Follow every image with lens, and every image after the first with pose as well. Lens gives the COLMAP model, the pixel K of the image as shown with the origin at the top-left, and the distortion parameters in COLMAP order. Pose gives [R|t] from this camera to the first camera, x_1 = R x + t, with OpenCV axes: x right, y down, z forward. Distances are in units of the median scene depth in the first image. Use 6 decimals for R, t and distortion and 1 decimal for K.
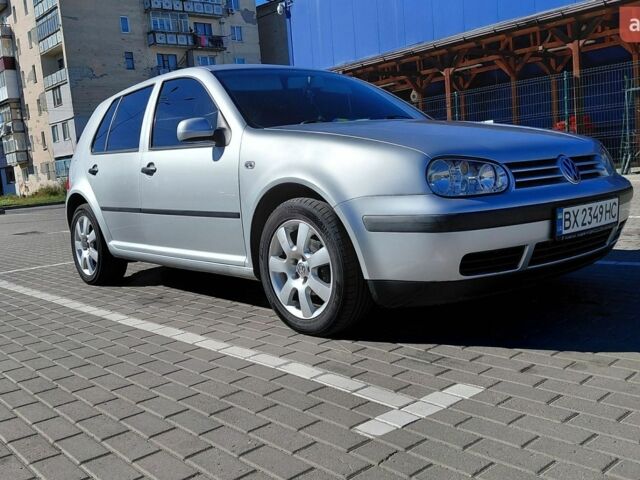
lens RADIAL K [[616.3, 0, 320.4], [0, 616.3, 241.5], [0, 0, 1]] dist [-0.001309, 0.000000]
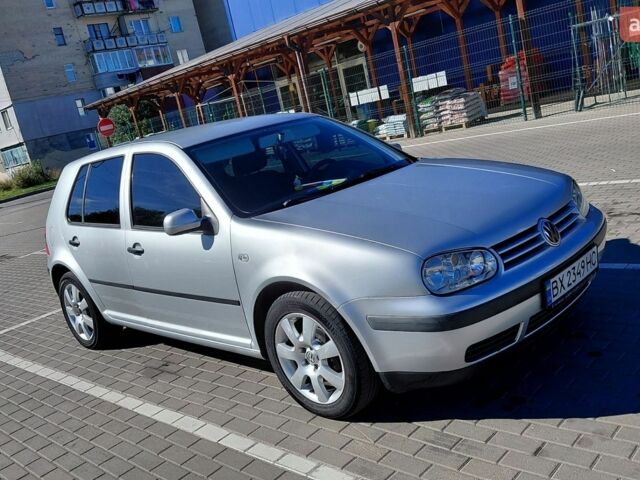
lens RADIAL K [[616.3, 0, 324.0], [0, 616.3, 242.5], [0, 0, 1]] dist [-0.001309, 0.000000]
pose [[0.987493, -0.149863, 0.048969, -0.027132], [0.145477, 0.985841, 0.083395, -0.205963], [-0.060774, -0.075228, 0.995313, -0.024806]]
